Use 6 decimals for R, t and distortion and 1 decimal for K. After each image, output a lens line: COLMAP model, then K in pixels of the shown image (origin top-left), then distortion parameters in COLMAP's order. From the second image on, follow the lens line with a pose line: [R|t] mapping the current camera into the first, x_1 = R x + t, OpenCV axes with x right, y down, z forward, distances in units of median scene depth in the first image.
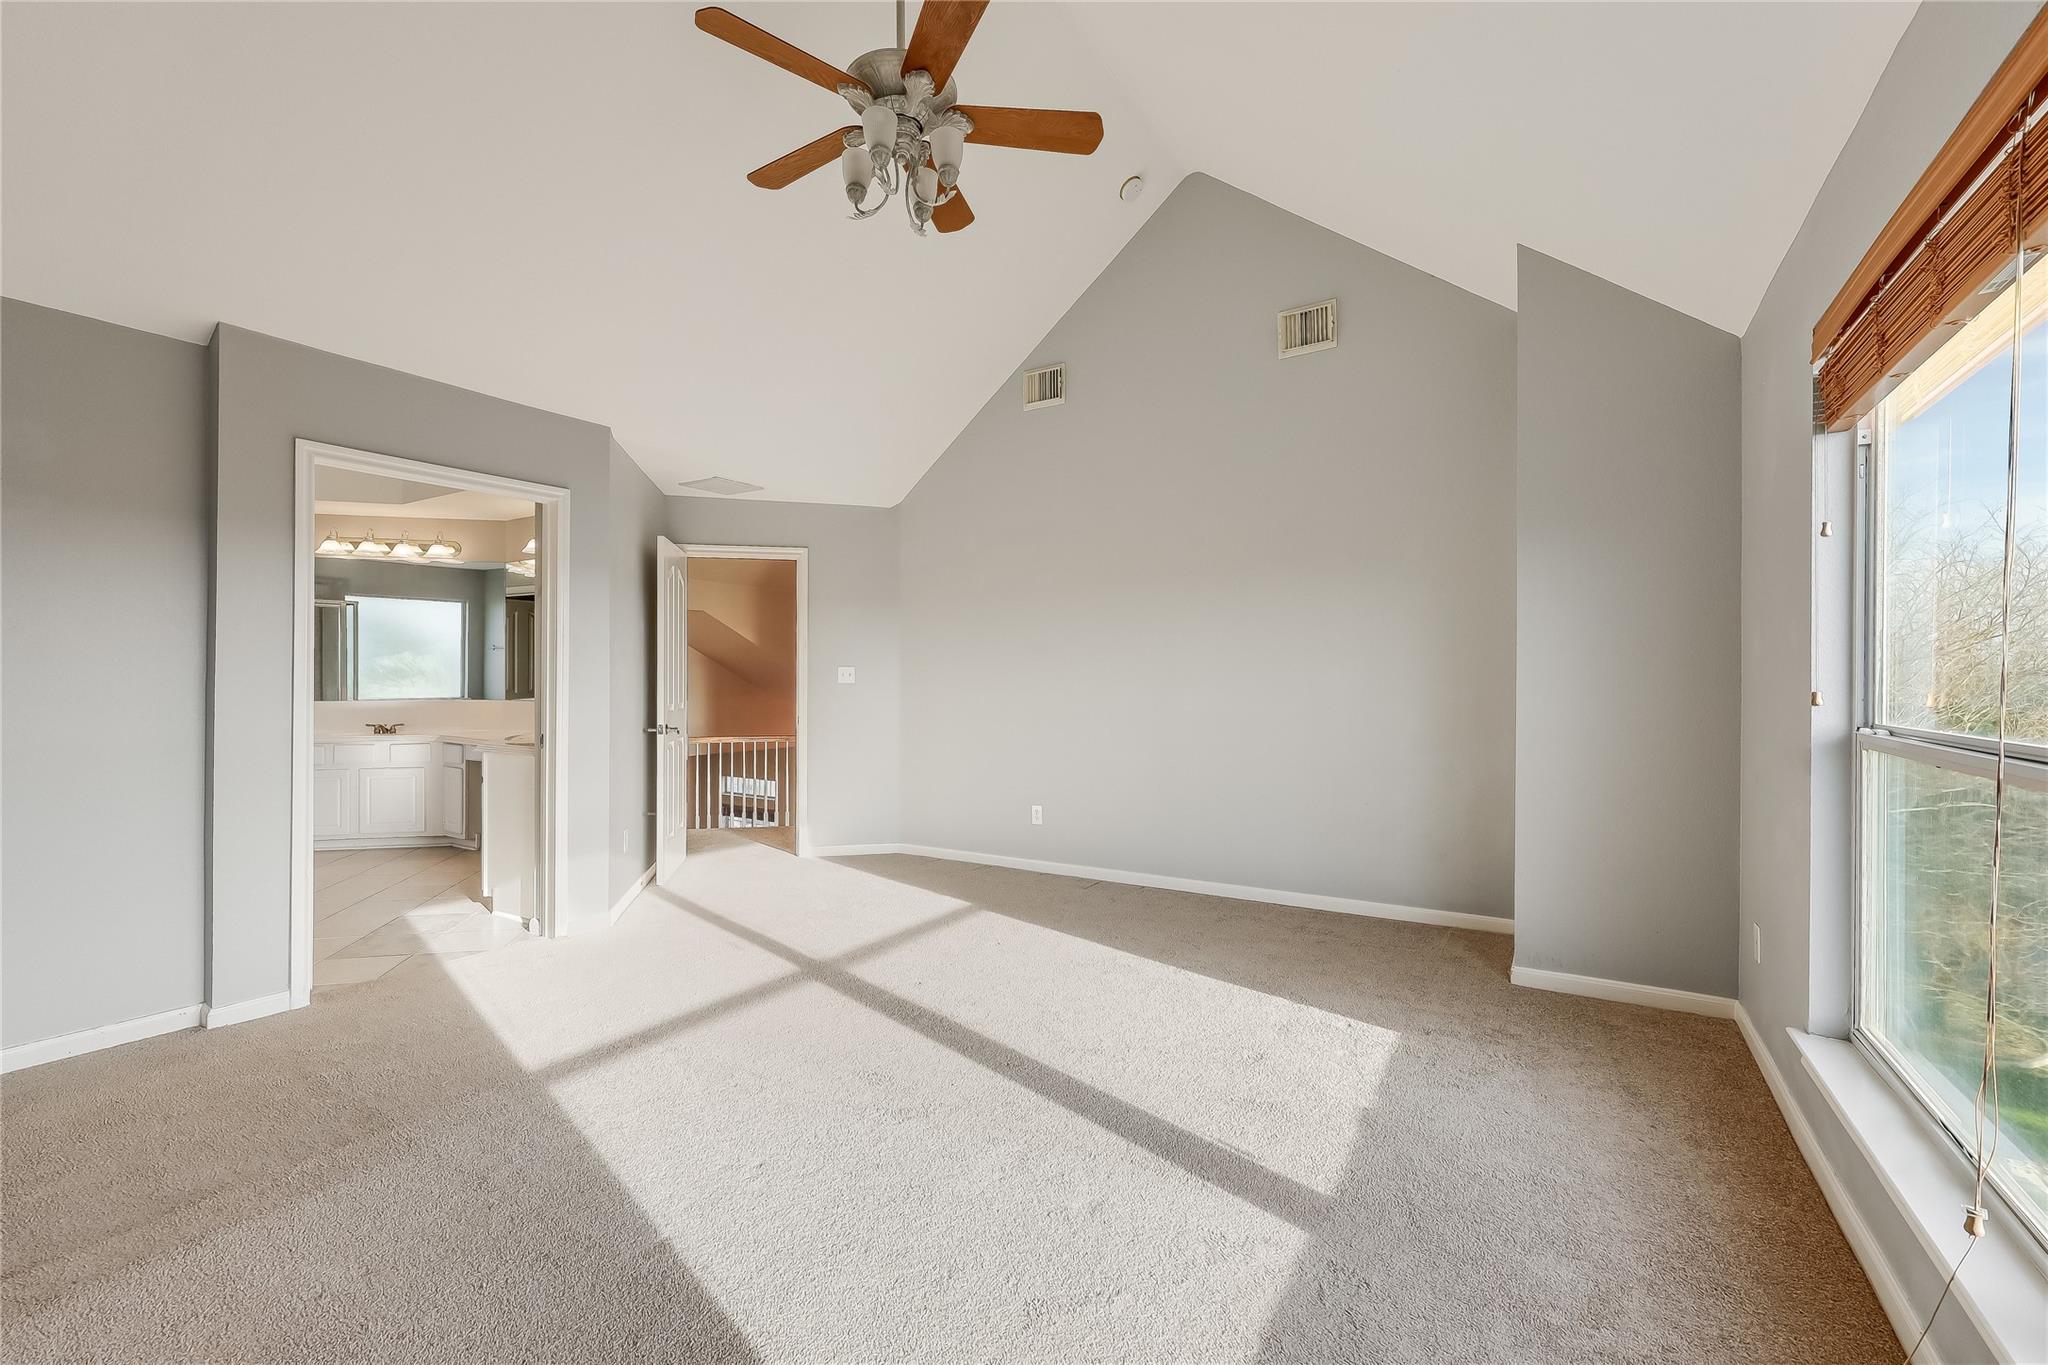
lens RADIAL K [[871.1, 0, 1022.1], [0, 871.1, 665.5], [0, 0, 1]] dist [-0.000470, -0.000047]
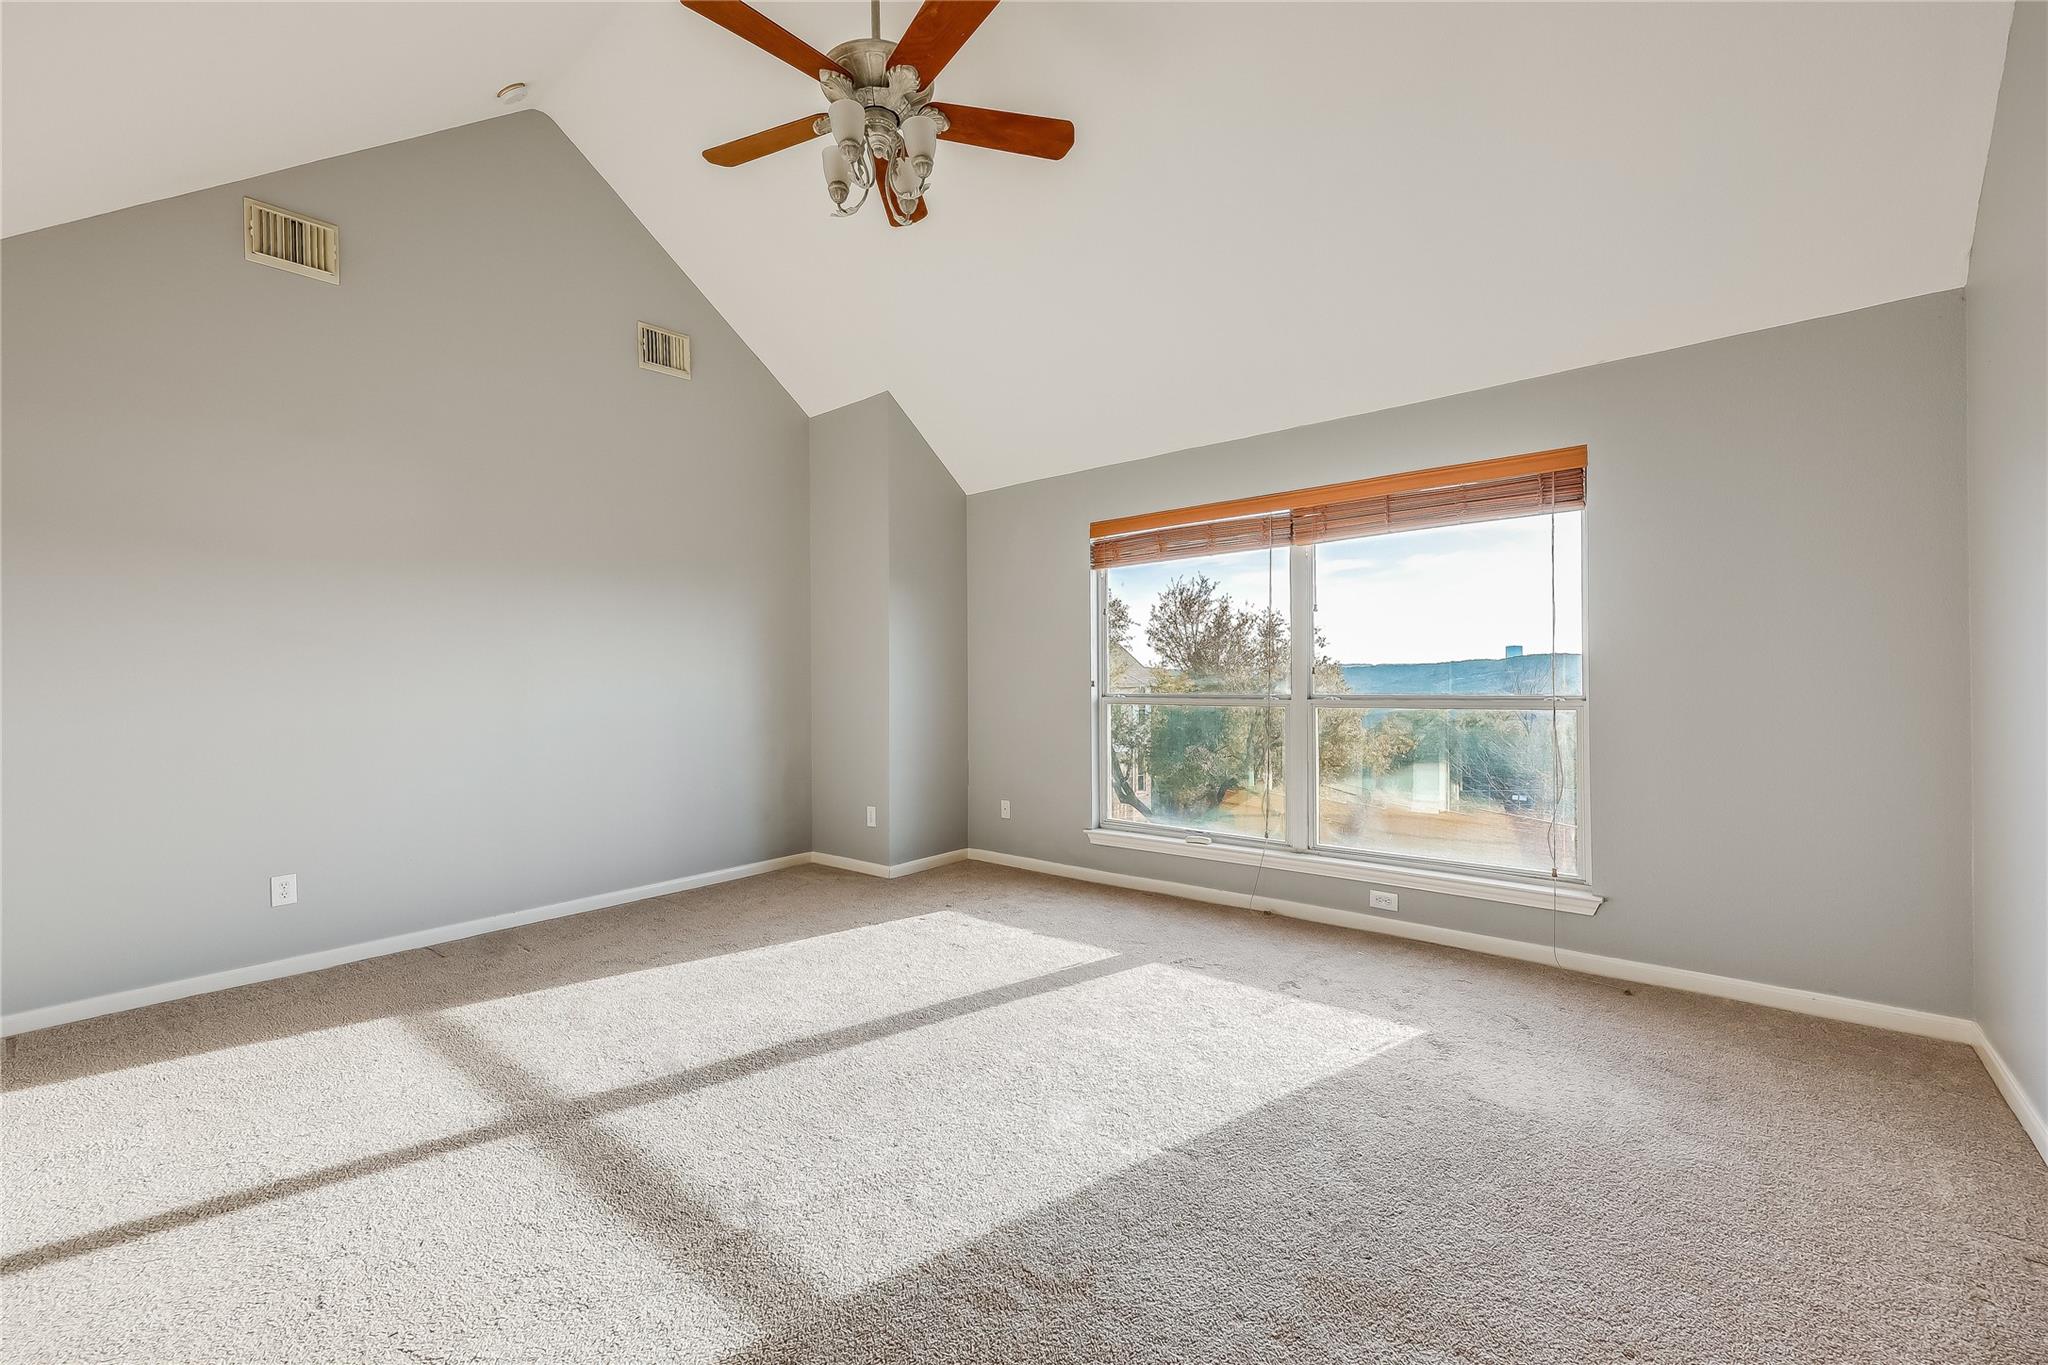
lens RADIAL K [[842.3, 0, 1000.2], [0, 842.3, 685.1], [0, 0, 1]] dist [0.001343, 0.000034]
pose [[0.130796, -0.005523, 0.991394, -0.947199], [-0.000856, 0.999983, 0.005684, 0.023032], [-0.991409, -0.001593, 0.130789, 0.676704]]
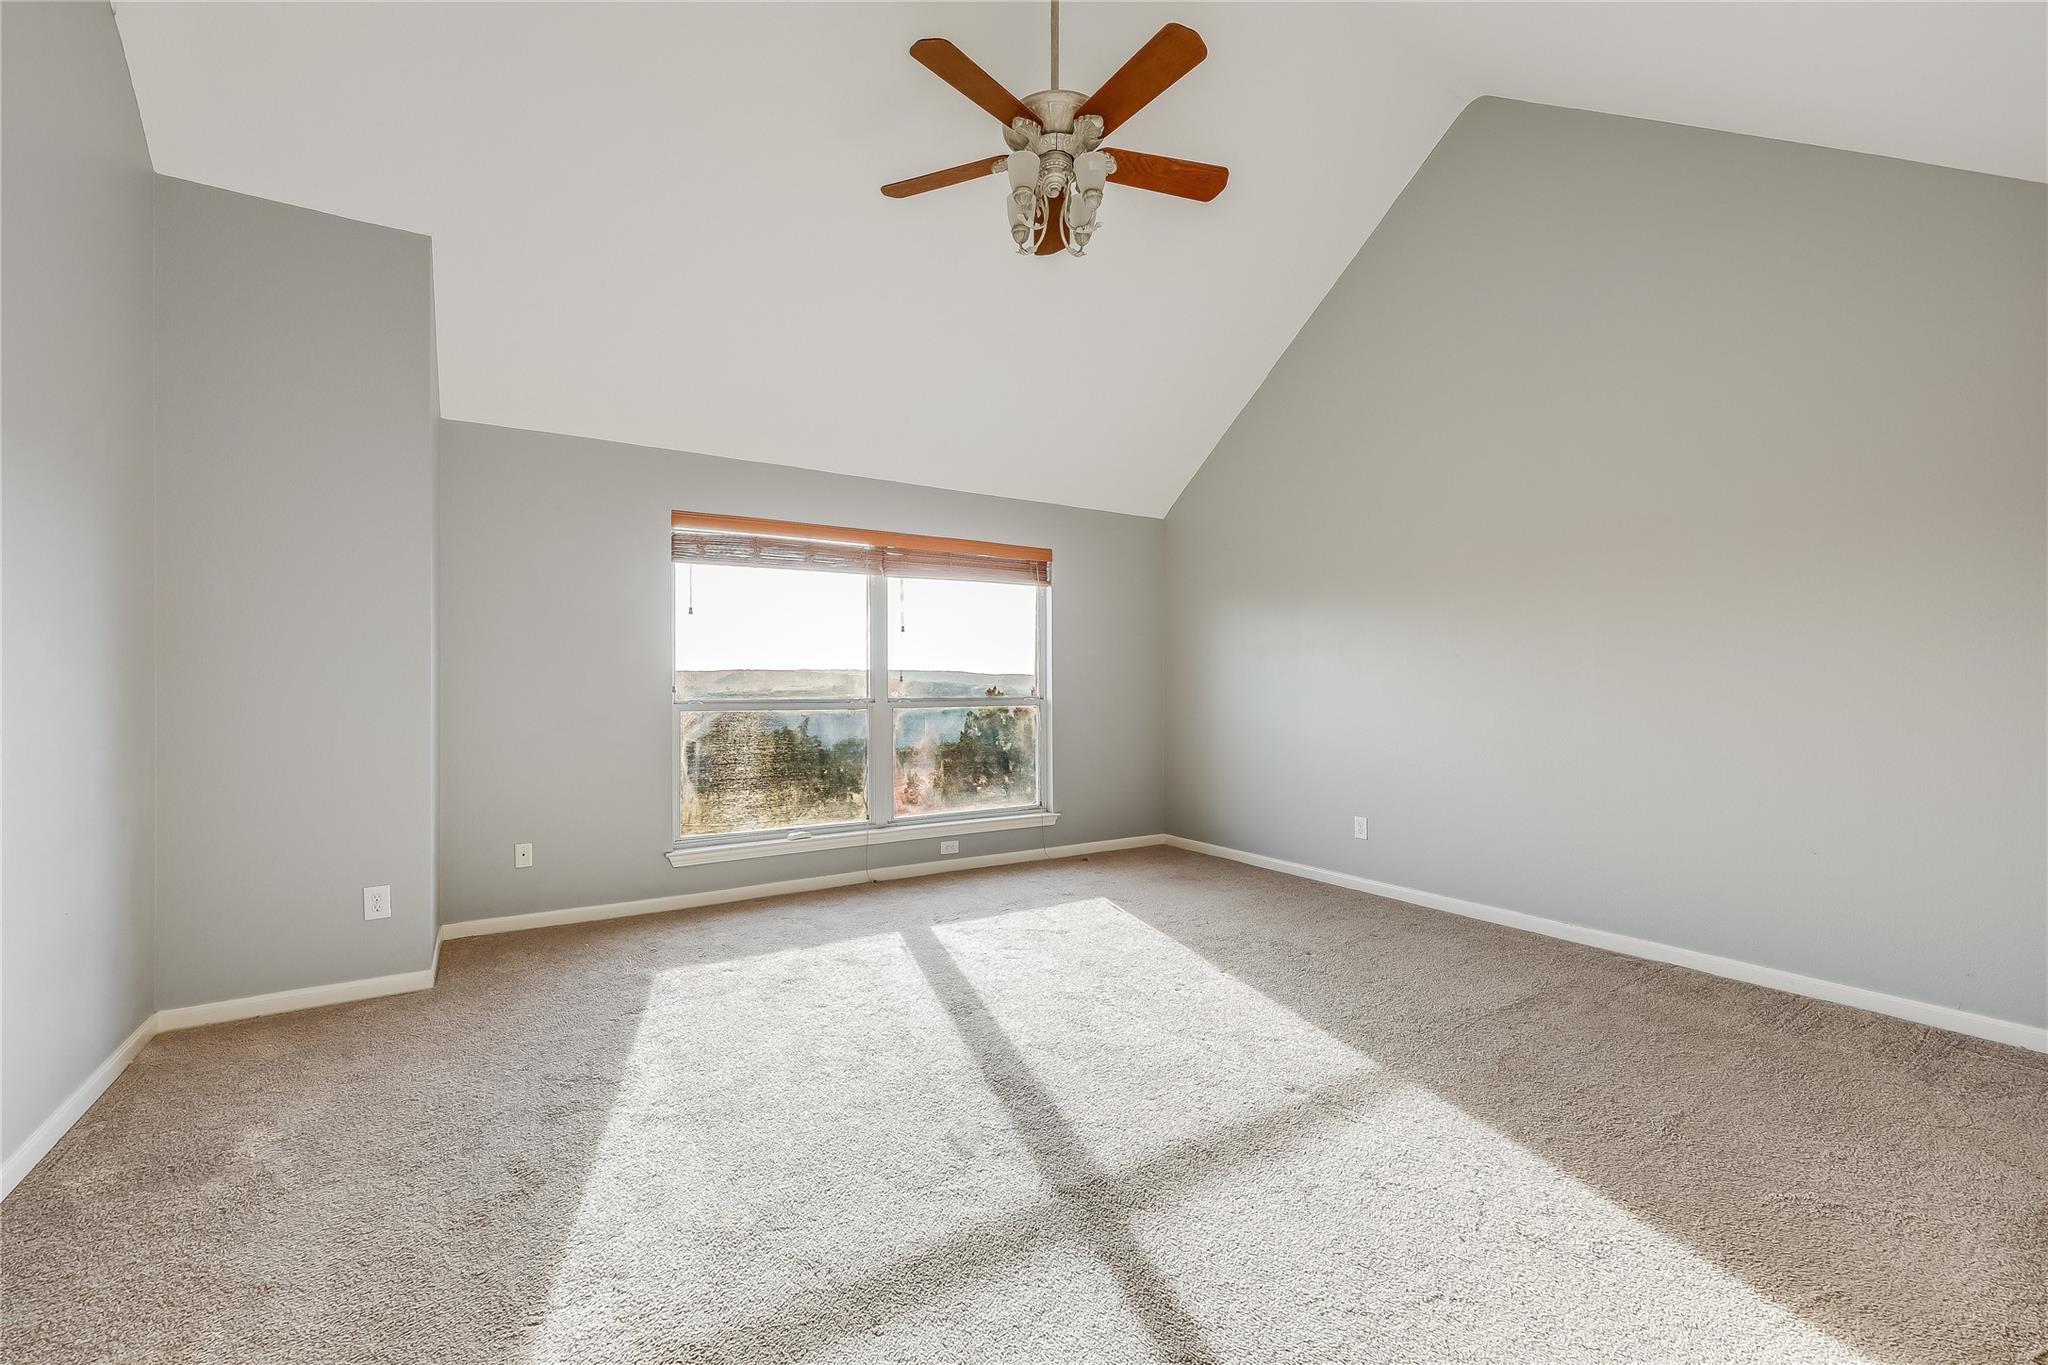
lens RADIAL K [[812.5, 0, 1028.0], [0, 812.5, 691.1], [0, 0, 1]] dist [0.000480, -0.000001]
pose [[-0.906989, 0.001840, 0.421151, -0.470641], [-0.000595, 0.999984, -0.005649, 0.040556], [-0.421155, -0.005374, -0.906973, 1.713338]]
